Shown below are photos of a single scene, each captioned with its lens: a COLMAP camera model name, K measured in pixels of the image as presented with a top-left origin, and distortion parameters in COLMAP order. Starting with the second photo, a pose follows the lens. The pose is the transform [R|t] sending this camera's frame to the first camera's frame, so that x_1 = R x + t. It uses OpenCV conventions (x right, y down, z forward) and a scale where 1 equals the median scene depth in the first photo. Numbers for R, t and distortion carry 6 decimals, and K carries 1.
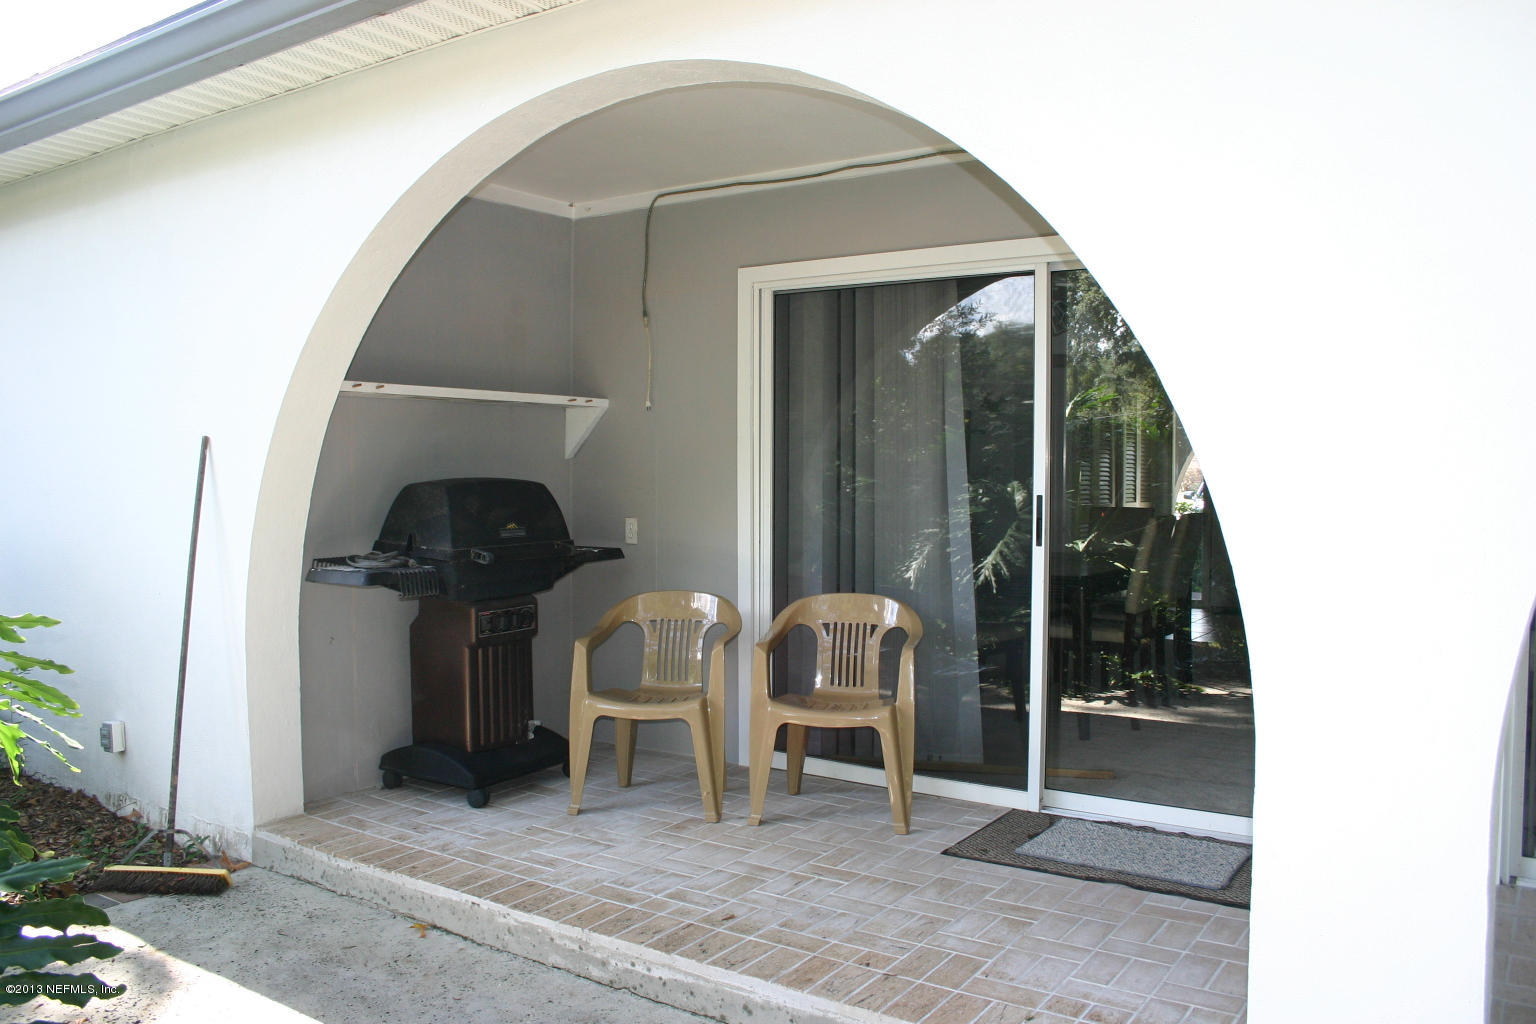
lens RADIAL K [[1226.1, 0, 757.2], [0, 1226.1, 517.3], [0, 0, 1]] dist [-0.156051, 0.129217]
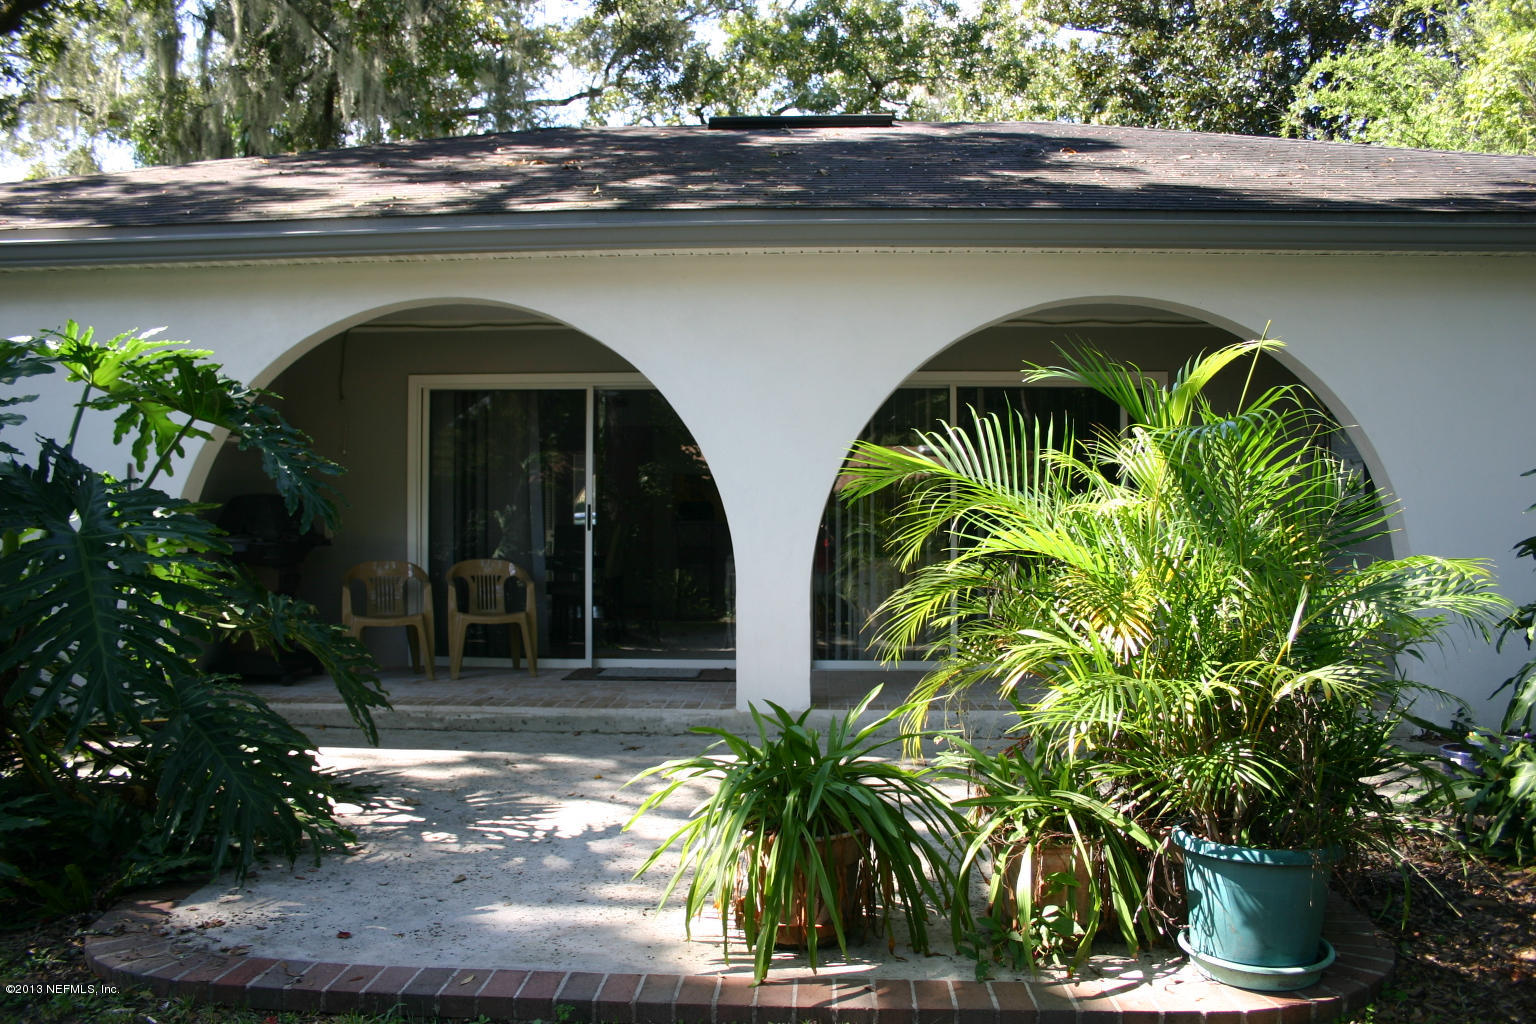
lens RADIAL K [[1226.1, 0, 757.2], [0, 1226.1, 517.3], [0, 0, 1]] dist [-0.156051, 0.129217]
pose [[0.850639, 0.005163, 0.525725, -0.565158], [0.019245, 0.998976, -0.040951, 0.086686], [-0.525398, 0.044952, 0.849668, -0.800329]]
